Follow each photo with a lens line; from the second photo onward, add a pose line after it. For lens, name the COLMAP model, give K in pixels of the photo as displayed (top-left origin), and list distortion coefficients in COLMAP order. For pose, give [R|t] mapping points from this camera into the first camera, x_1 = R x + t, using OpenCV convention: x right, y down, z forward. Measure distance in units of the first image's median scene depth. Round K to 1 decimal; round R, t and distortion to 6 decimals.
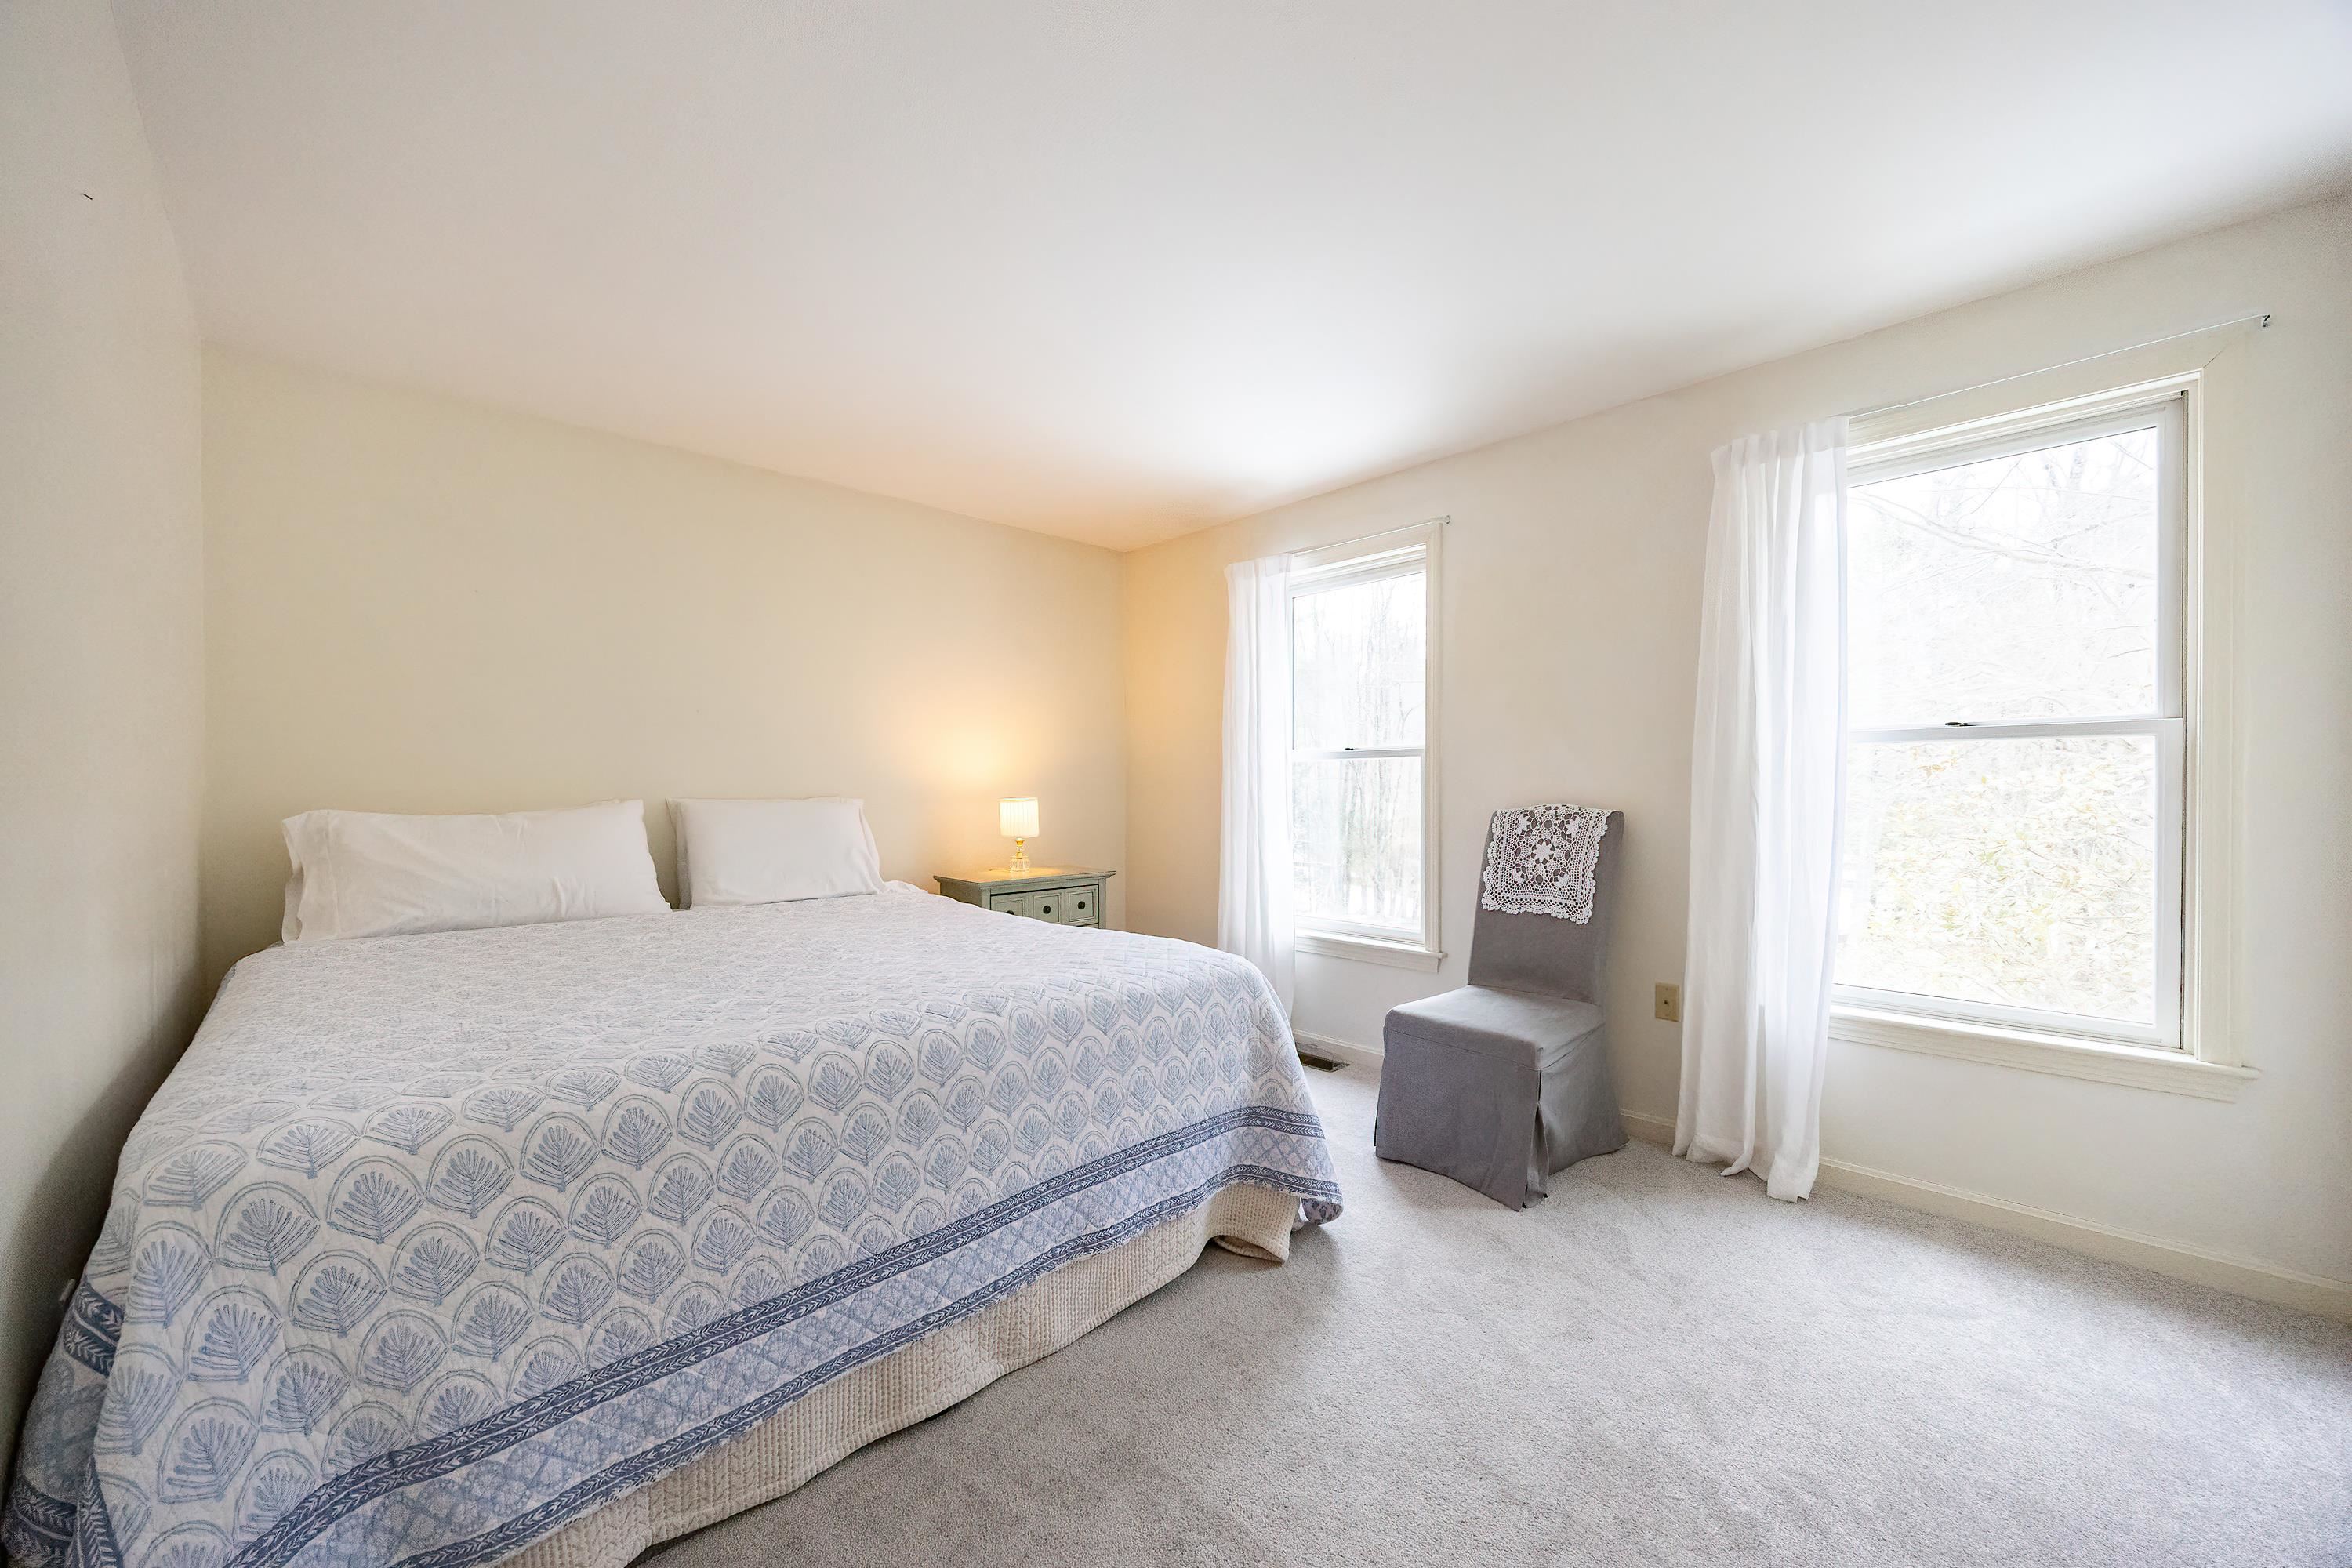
lens RADIAL K [[893.3, 0, 1159.2], [0, 893.3, 783.7], [0, 0, 1]] dist [-0.001593, -0.000079]
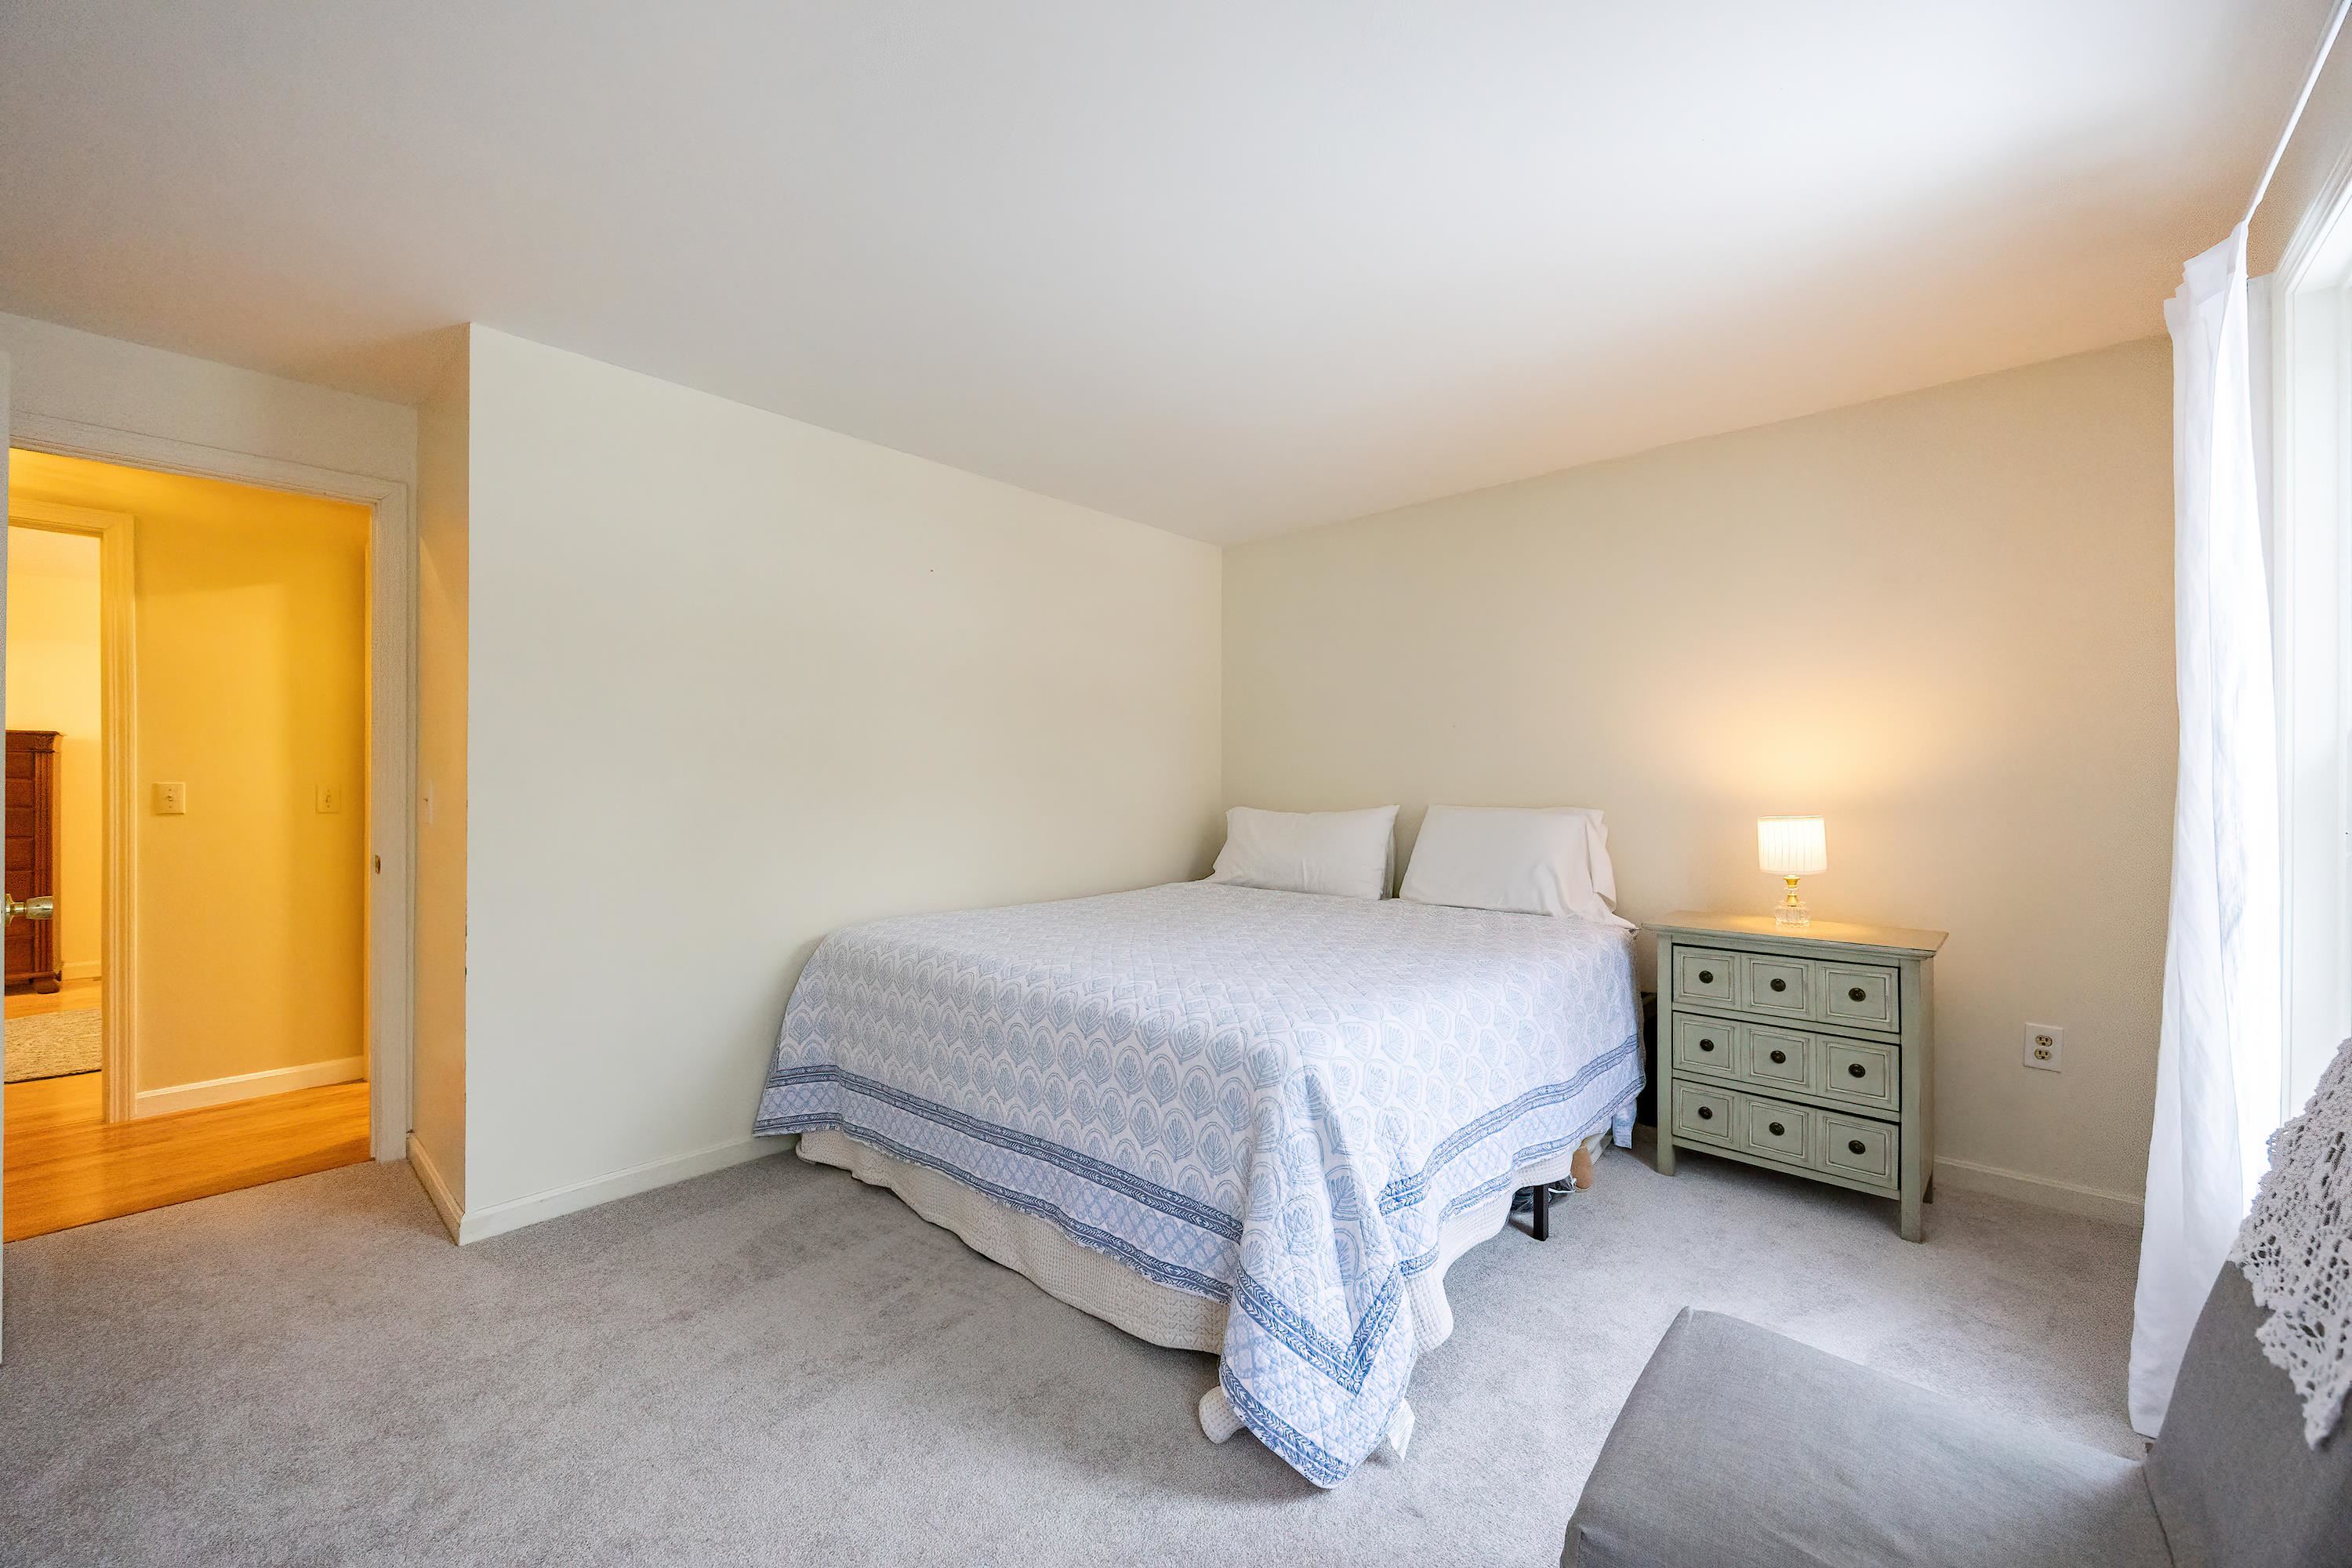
lens RADIAL K [[893.3, 0, 1159.2], [0, 893.3, 783.7], [0, 0, 1]] dist [-0.001593, -0.000079]
pose [[0.073690, -0.003266, -0.997276, 1.051830], [0.003811, 0.999988, -0.002994, -0.015343], [0.997274, -0.003580, 0.073701, 1.071524]]
